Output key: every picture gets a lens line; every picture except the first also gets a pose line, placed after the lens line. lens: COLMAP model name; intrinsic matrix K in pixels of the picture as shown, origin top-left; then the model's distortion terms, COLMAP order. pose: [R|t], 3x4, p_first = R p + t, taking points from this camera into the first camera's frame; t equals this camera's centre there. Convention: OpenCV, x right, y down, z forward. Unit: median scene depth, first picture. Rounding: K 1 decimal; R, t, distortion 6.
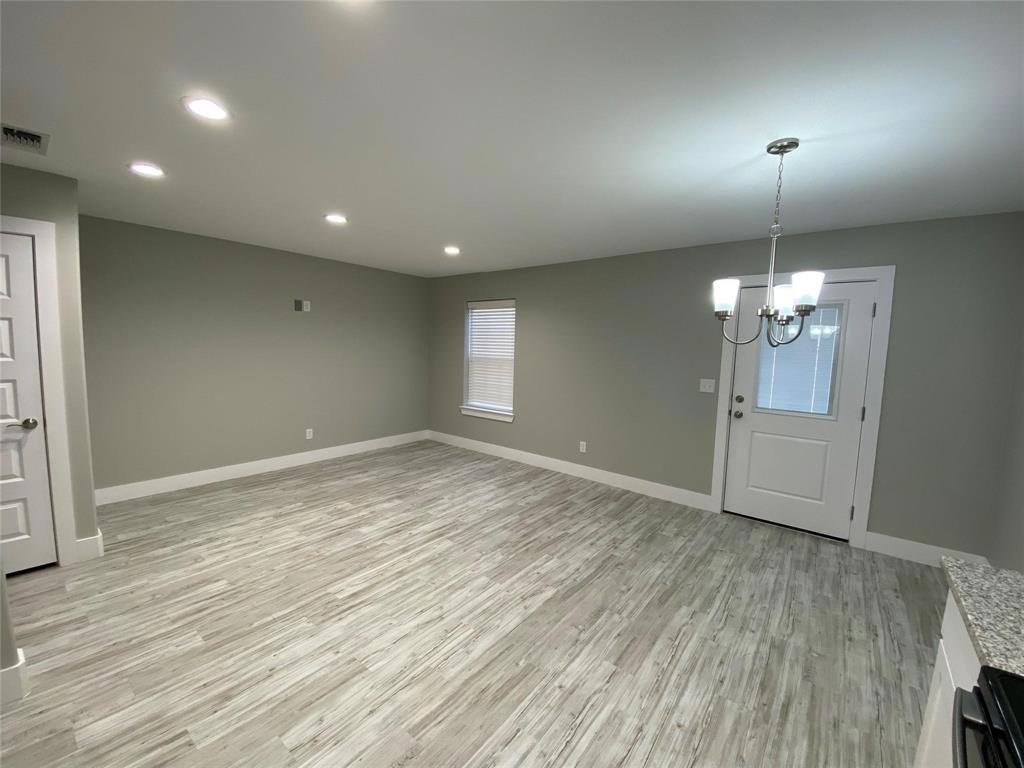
lens RADIAL K [[416.7, 0, 512.0], [0, 416.7, 384.0], [0, 0, 1]] dist [-0.000722, -0.020931]
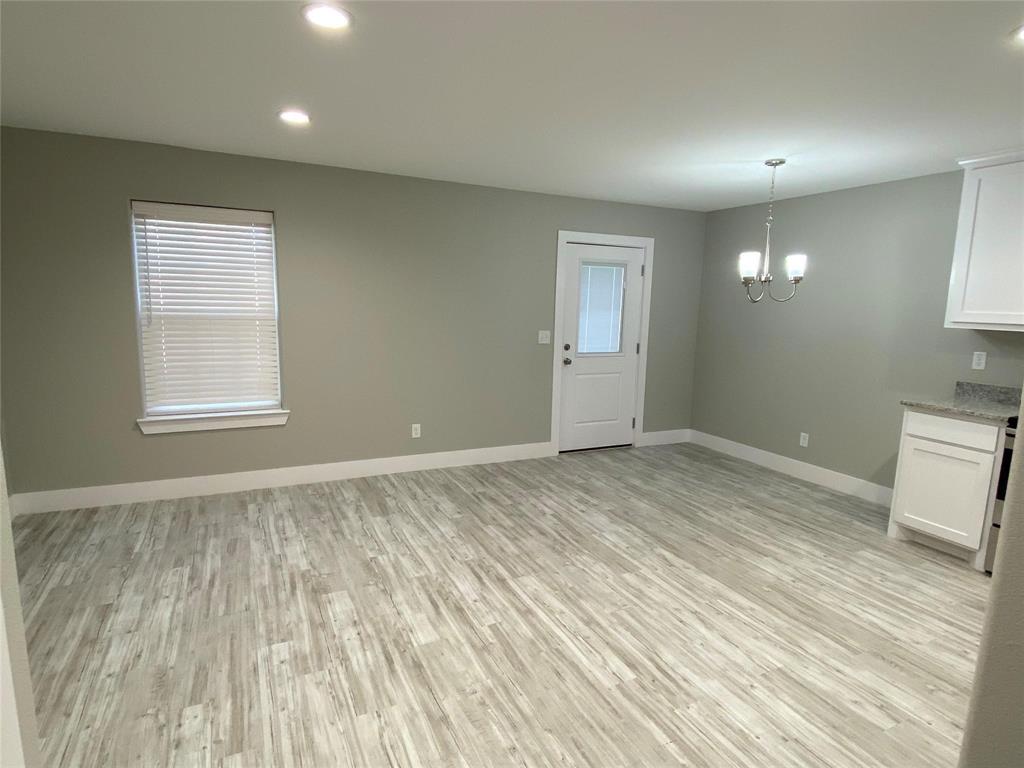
lens RADIAL K [[580.2, 0, 512.0], [0, 580.2, 384.0], [0, 0, 1]] dist [0.004025, -0.038026]
pose [[0.440969, -0.158824, 0.883358, -0.891936], [0.089094, 0.987103, 0.133001, -0.068032], [-0.893089, 0.020053, 0.449432, 0.529888]]
